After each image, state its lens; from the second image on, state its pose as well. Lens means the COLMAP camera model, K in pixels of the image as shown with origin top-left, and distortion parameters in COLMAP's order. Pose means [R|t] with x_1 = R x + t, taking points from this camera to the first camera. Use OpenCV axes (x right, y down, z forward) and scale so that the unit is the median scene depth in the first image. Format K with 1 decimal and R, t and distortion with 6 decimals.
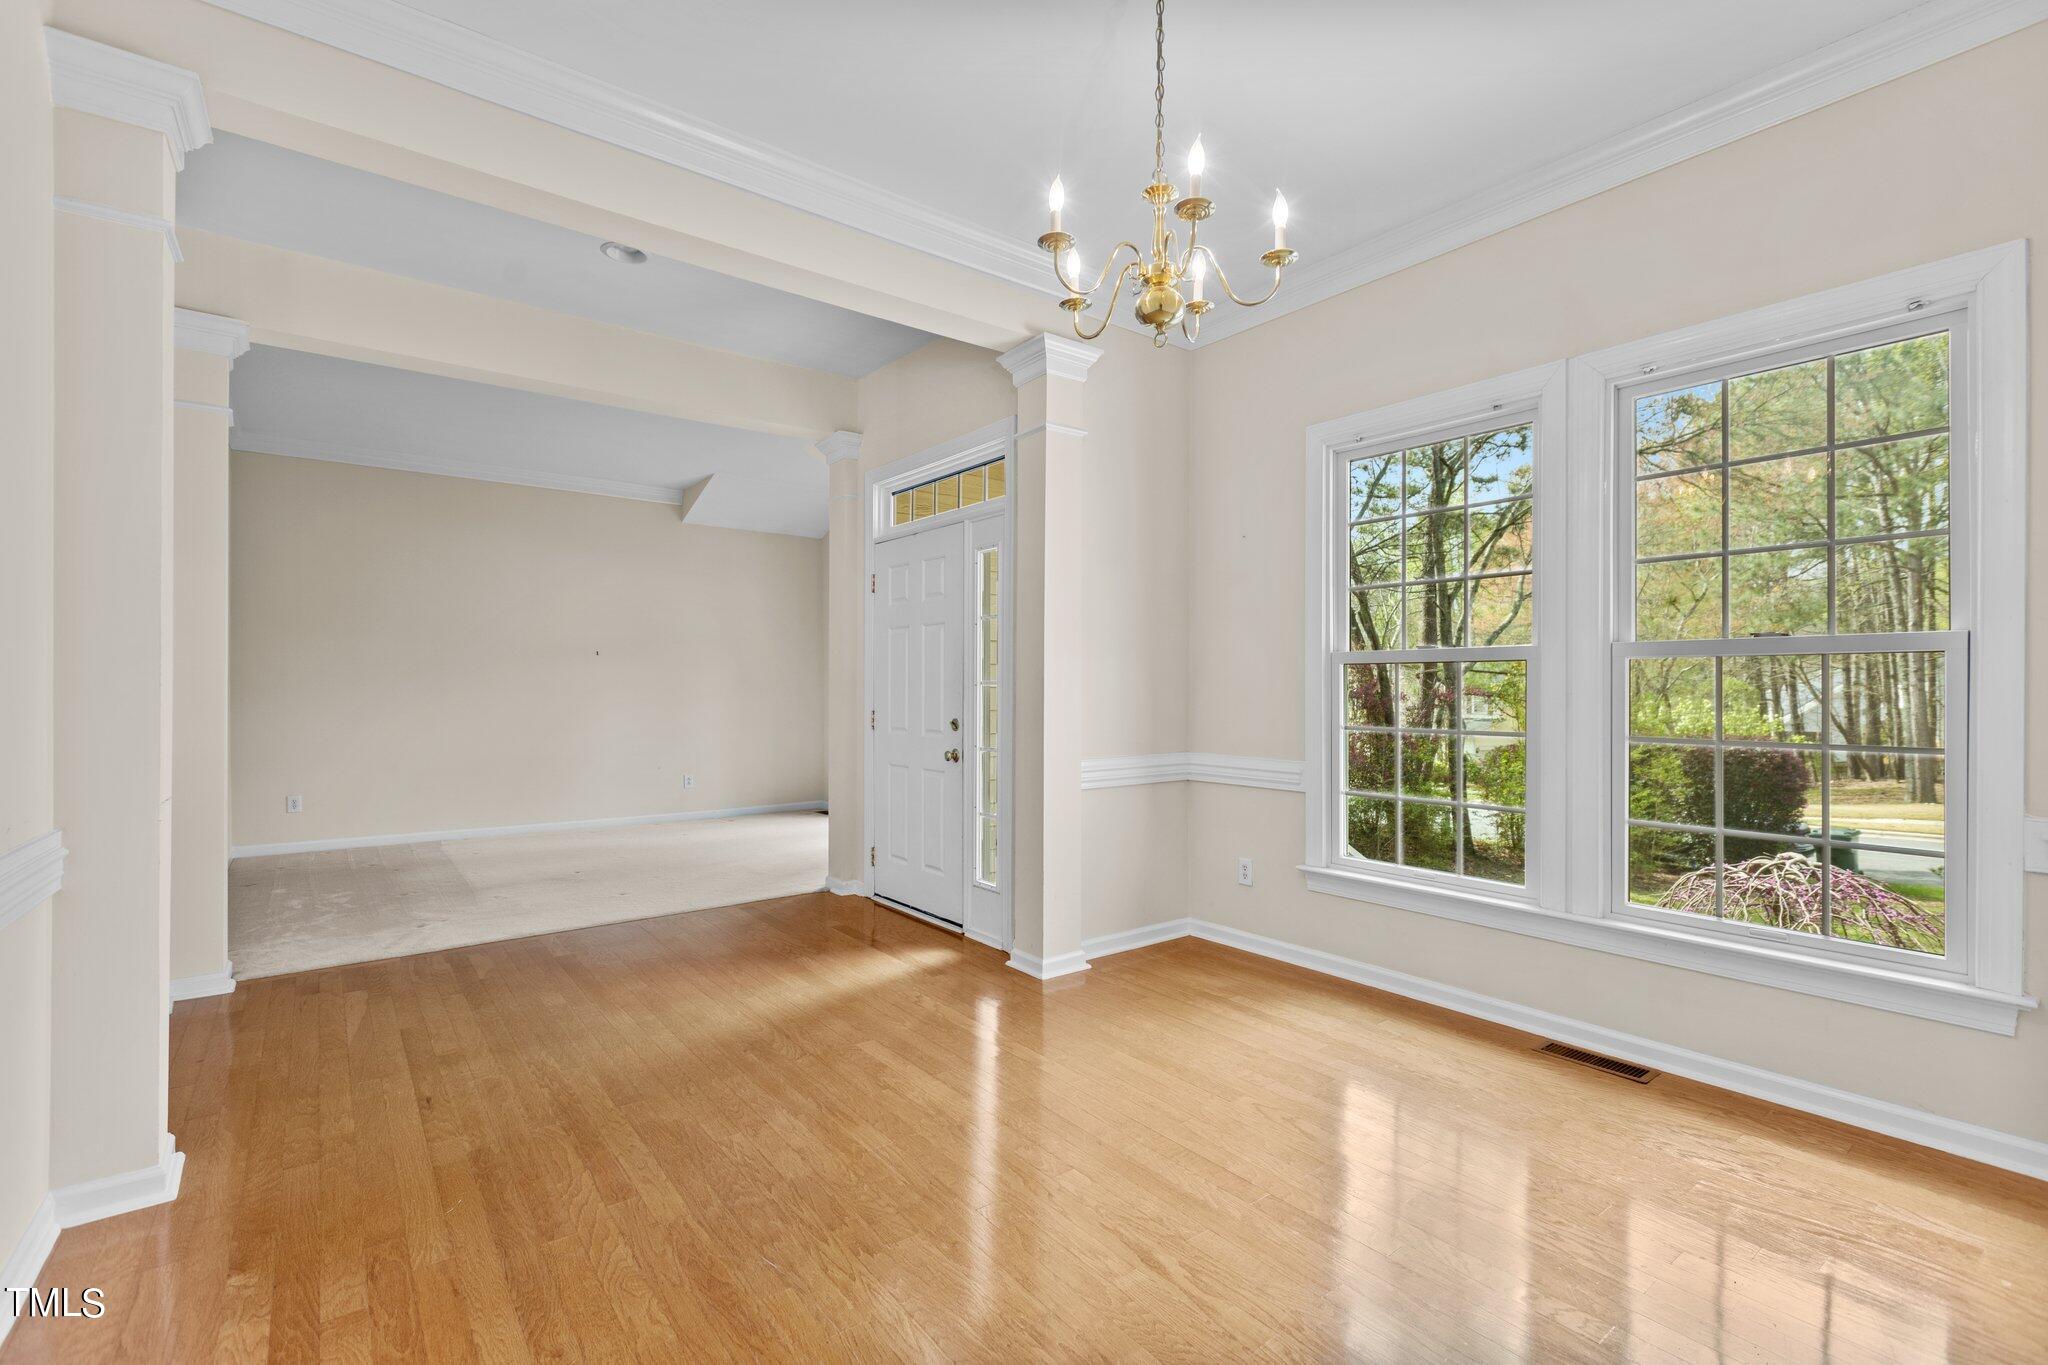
lens RADIAL K [[920.8, 0, 1025.0], [0, 920.8, 695.6], [0, 0, 1]] dist [0.001886, 0.000033]
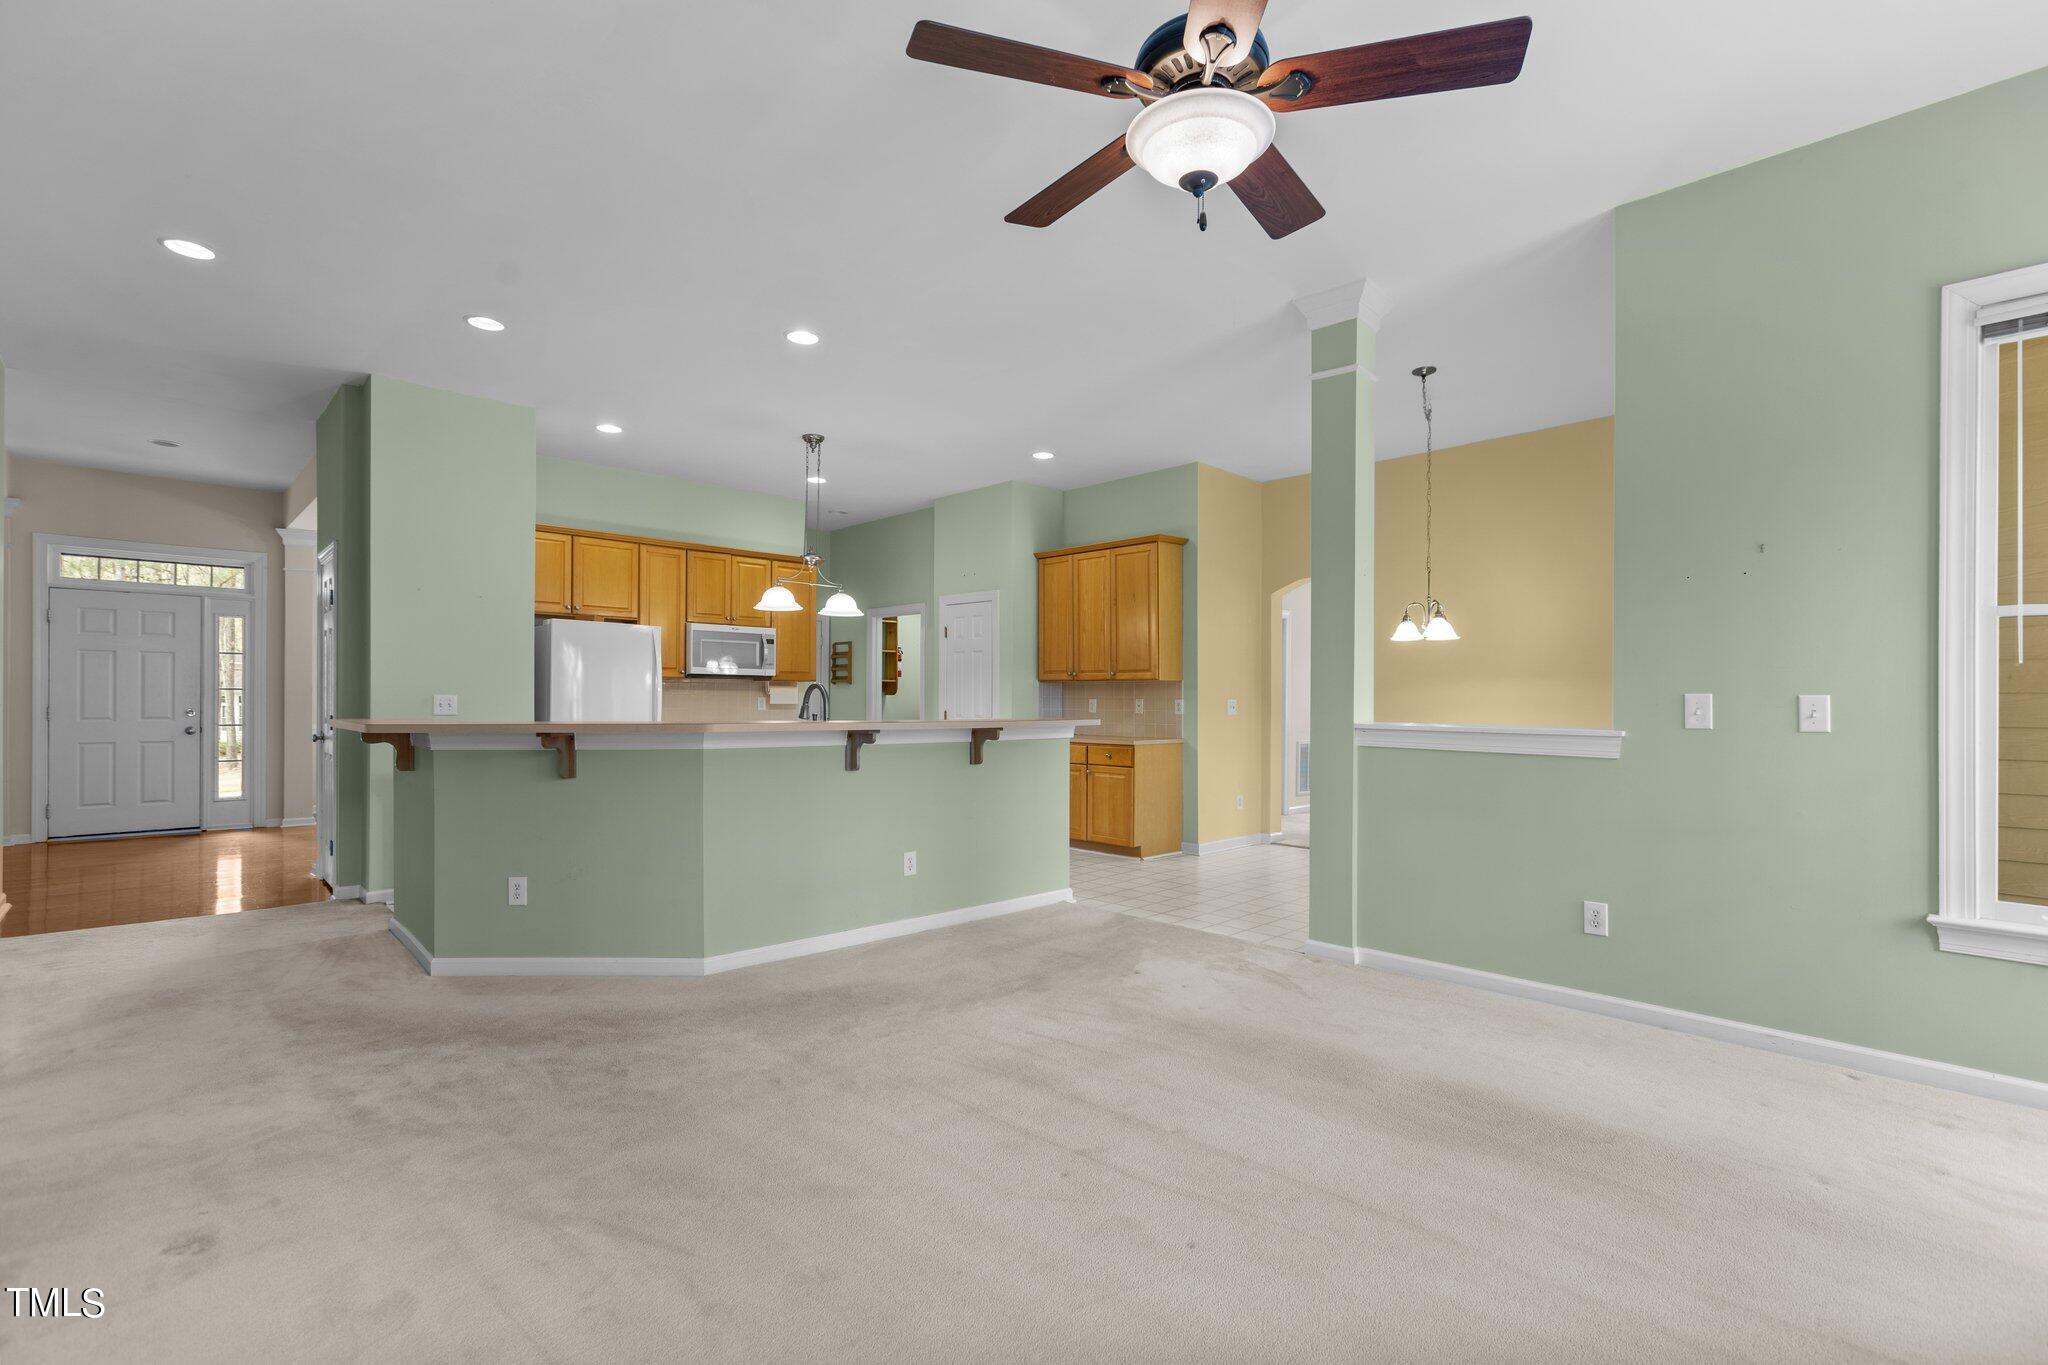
lens RADIAL K [[920.8, 0, 1025.0], [0, 920.8, 695.6], [0, 0, 1]] dist [0.001886, 0.000033]
pose [[-0.104413, -0.003168, 0.994529, -2.036955], [0.000341, 0.999995, 0.003221, -0.006554], [-0.994534, 0.000675, -0.104411, -0.395128]]
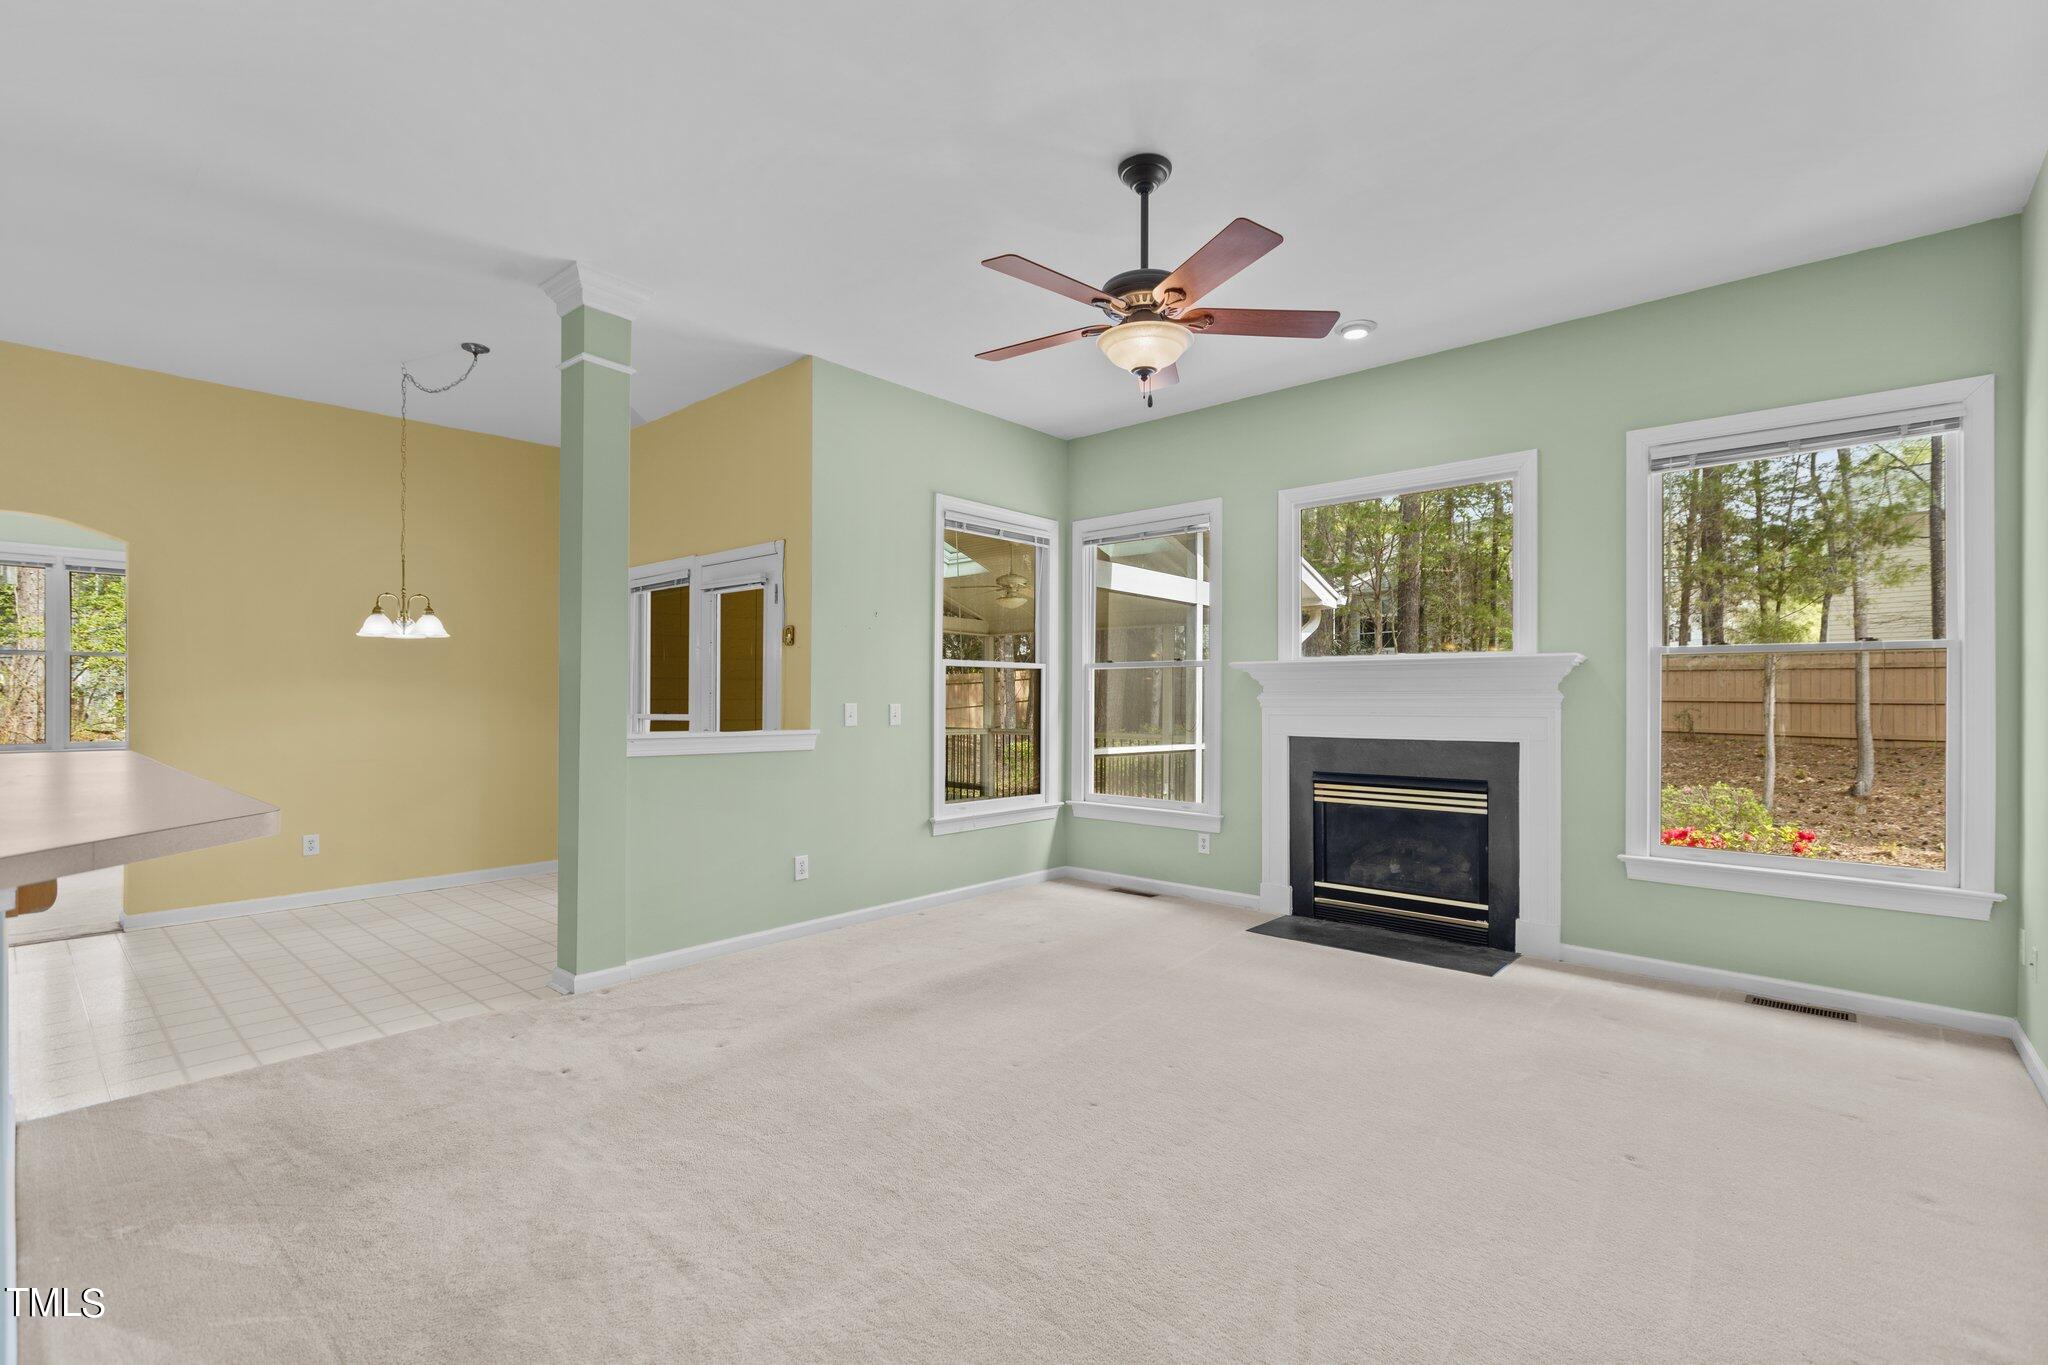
lens RADIAL K [[920.8, 0, 1025.0], [0, 920.8, 695.6], [0, 0, 1]] dist [0.001886, 0.000033]
pose [[-0.983539, -0.008561, -0.180491, -1.359000], [-0.008925, 0.999959, 0.001208, -0.018103], [0.180473, 0.002799, -0.983576, 0.149646]]
